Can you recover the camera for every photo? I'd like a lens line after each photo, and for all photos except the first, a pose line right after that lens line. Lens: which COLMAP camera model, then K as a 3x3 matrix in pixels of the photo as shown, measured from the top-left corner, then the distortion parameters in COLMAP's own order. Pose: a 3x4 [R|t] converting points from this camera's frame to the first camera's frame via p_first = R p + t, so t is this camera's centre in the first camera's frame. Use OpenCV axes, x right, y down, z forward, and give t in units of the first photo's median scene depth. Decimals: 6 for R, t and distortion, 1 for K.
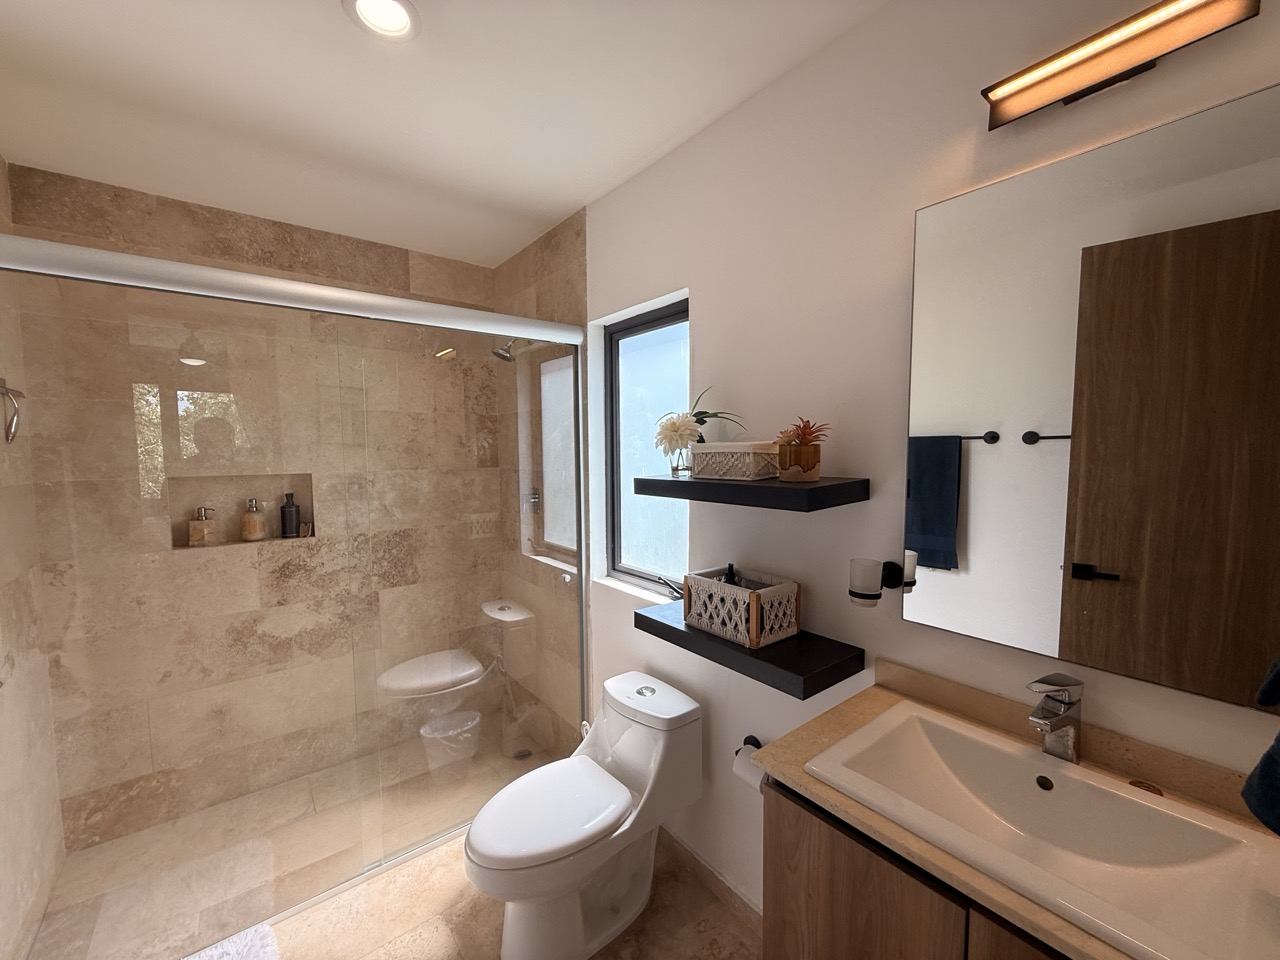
lens RADIAL K [[509.5, 0, 636.4], [0, 509.5, 482.6], [0, 0, 1]] dist [-0.002210, 0.000171]
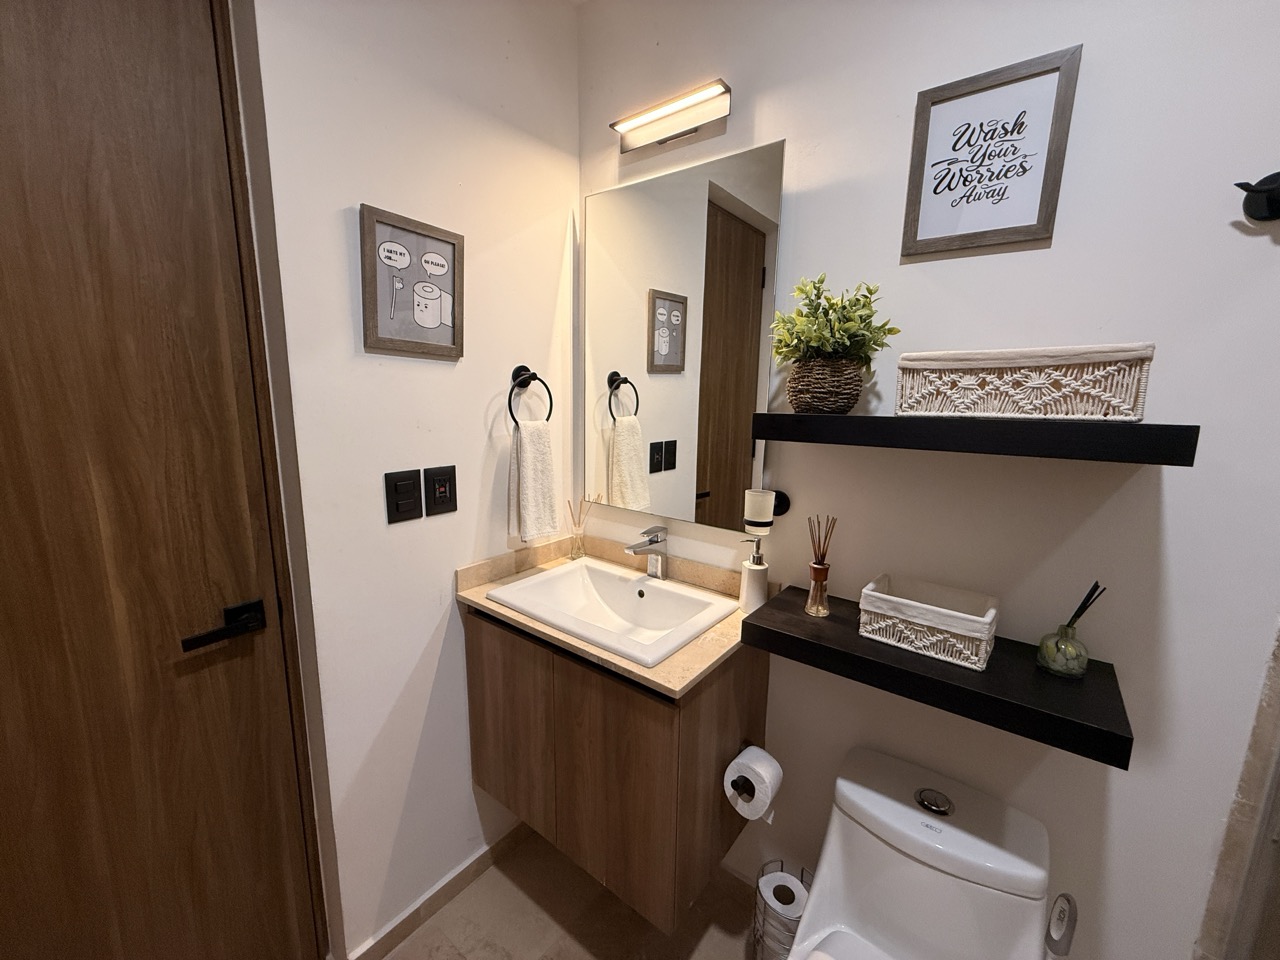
lens RADIAL K [[509.5, 0, 636.4], [0, 509.5, 482.6], [0, 0, 1]] dist [-0.002210, 0.000171]
pose [[0.969761, -0.032245, 0.241916, 0.344611], [0.000946, 0.991723, 0.128396, 0.027469], [-0.244054, -0.124284, 0.961765, -0.449258]]
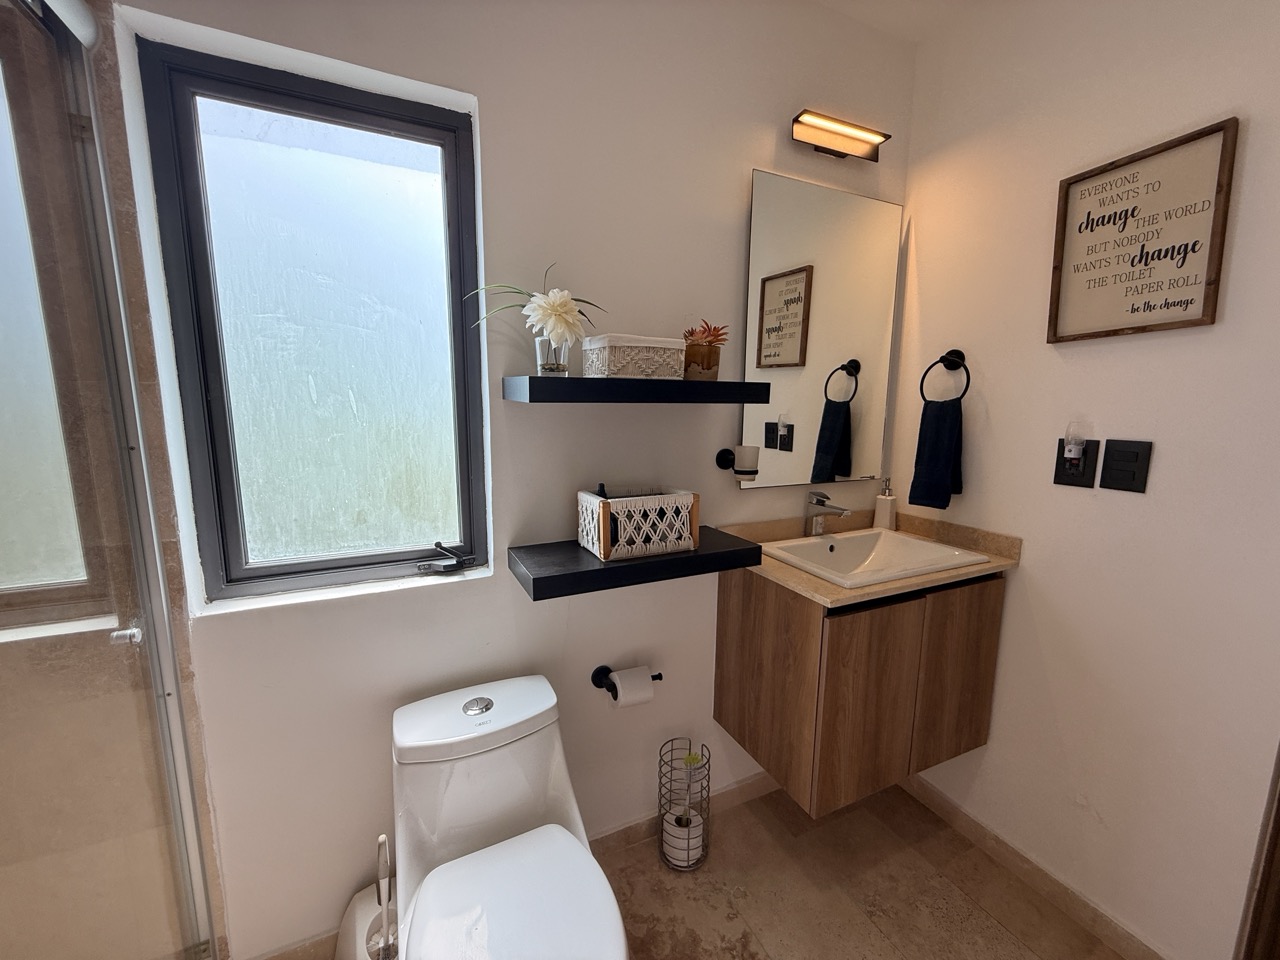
lens RADIAL K [[509.5, 0, 636.4], [0, 509.5, 482.6], [0, 0, 1]] dist [-0.002210, 0.000171]
pose [[0.225857, -0.139078, 0.964181, -0.969171], [0.059129, 0.989889, 0.128935, 0.076186], [-0.972364, 0.027890, 0.231797, 1.129835]]
